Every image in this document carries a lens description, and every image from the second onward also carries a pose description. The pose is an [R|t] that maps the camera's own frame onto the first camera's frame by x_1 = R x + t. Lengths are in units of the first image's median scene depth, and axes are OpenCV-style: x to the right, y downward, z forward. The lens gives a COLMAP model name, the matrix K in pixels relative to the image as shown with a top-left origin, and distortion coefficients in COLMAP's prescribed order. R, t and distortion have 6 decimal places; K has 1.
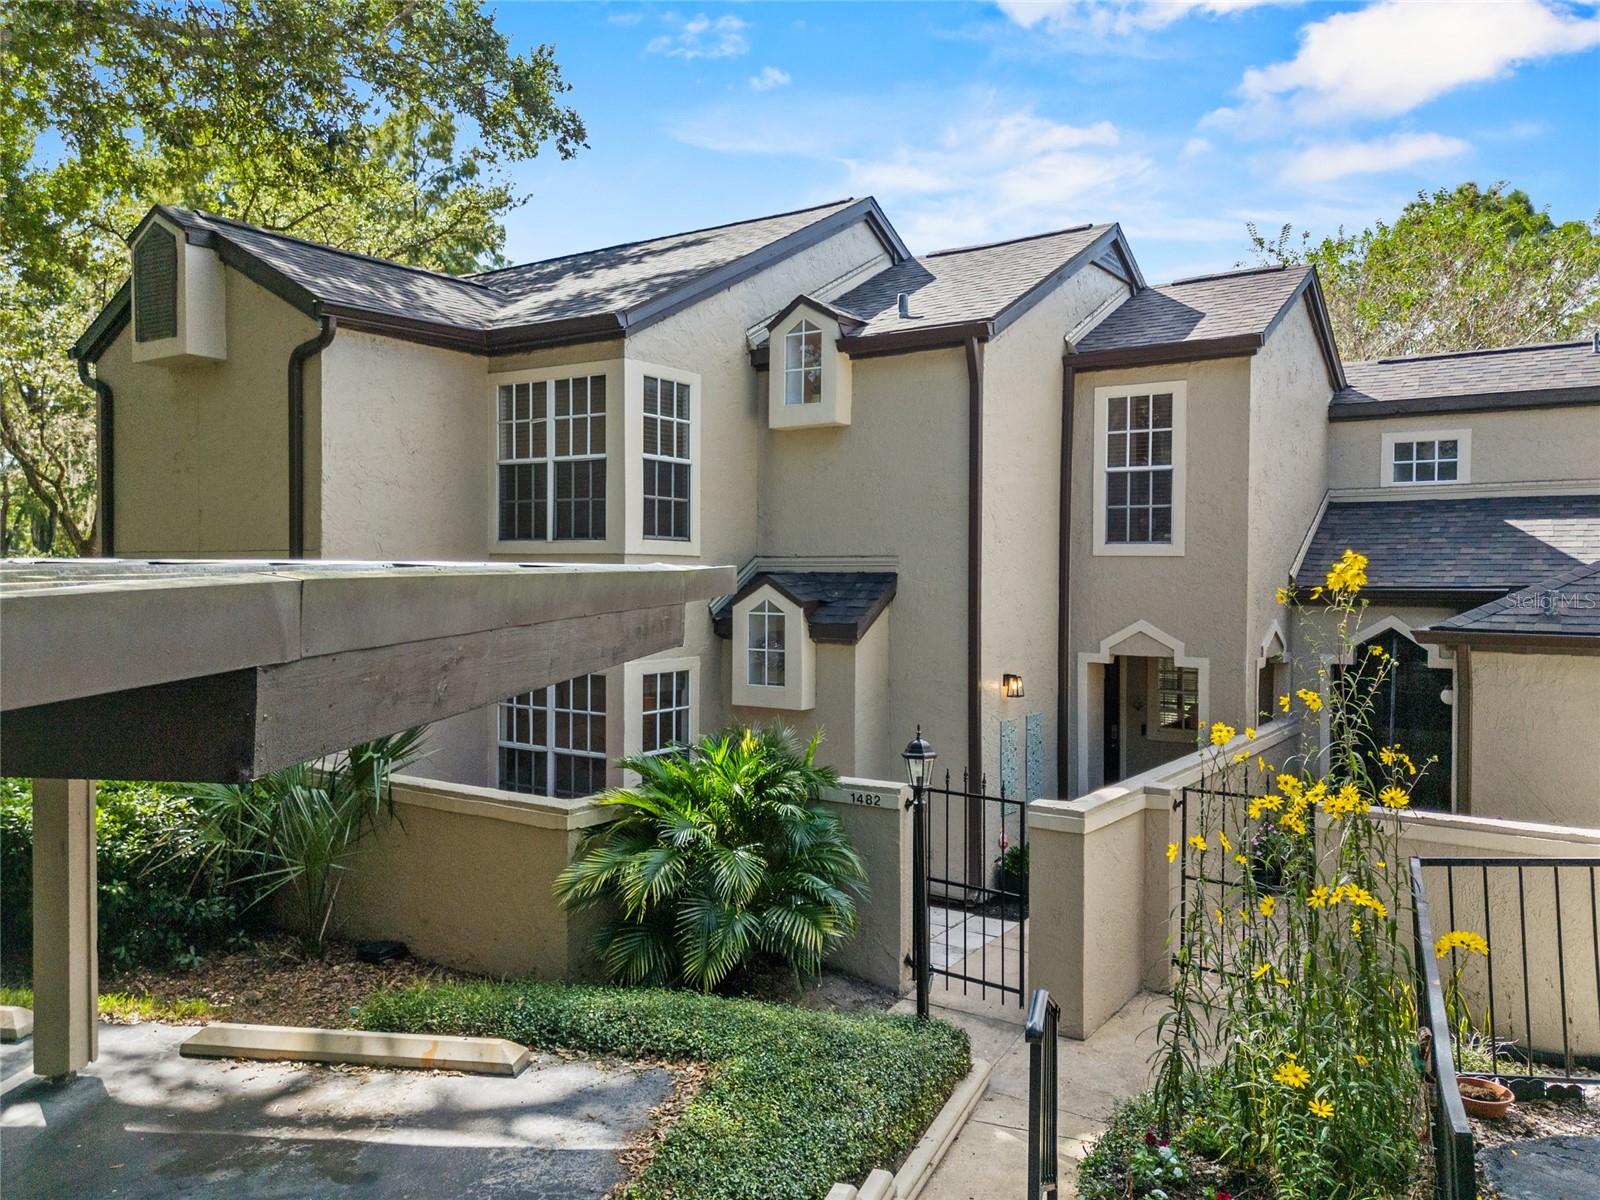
lens RADIAL K [[1213.1, 0, 799.1], [0, 1213.1, 596.6], [0, 0, 1]] dist [0.049685, -0.054592]
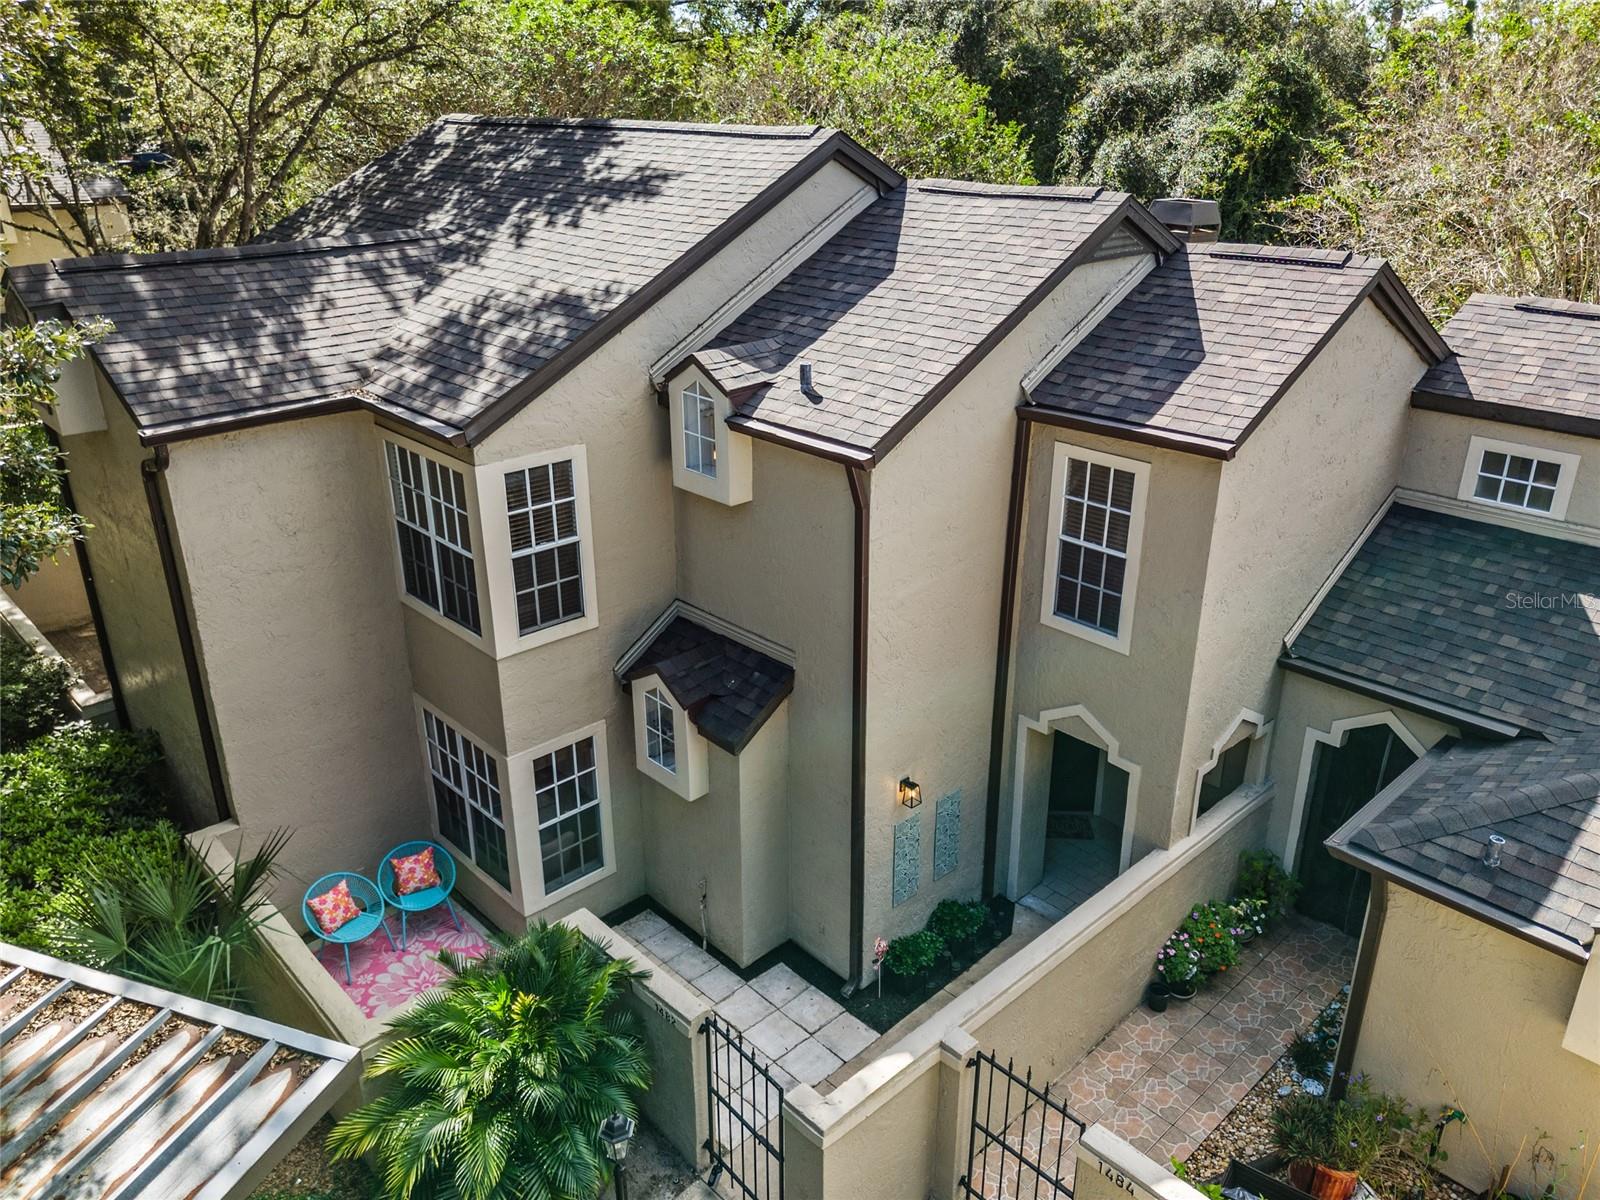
lens RADIAL K [[1213.1, 0, 801.6], [0, 1213.1, 597.8], [0, 0, 1]] dist [0.049685, -0.054592]
pose [[0.977406, 0.075943, -0.197255, 0.254590], [0.004438, 0.925647, 0.378362, -0.403815], [0.211323, -0.370689, 0.904396, 0.170568]]
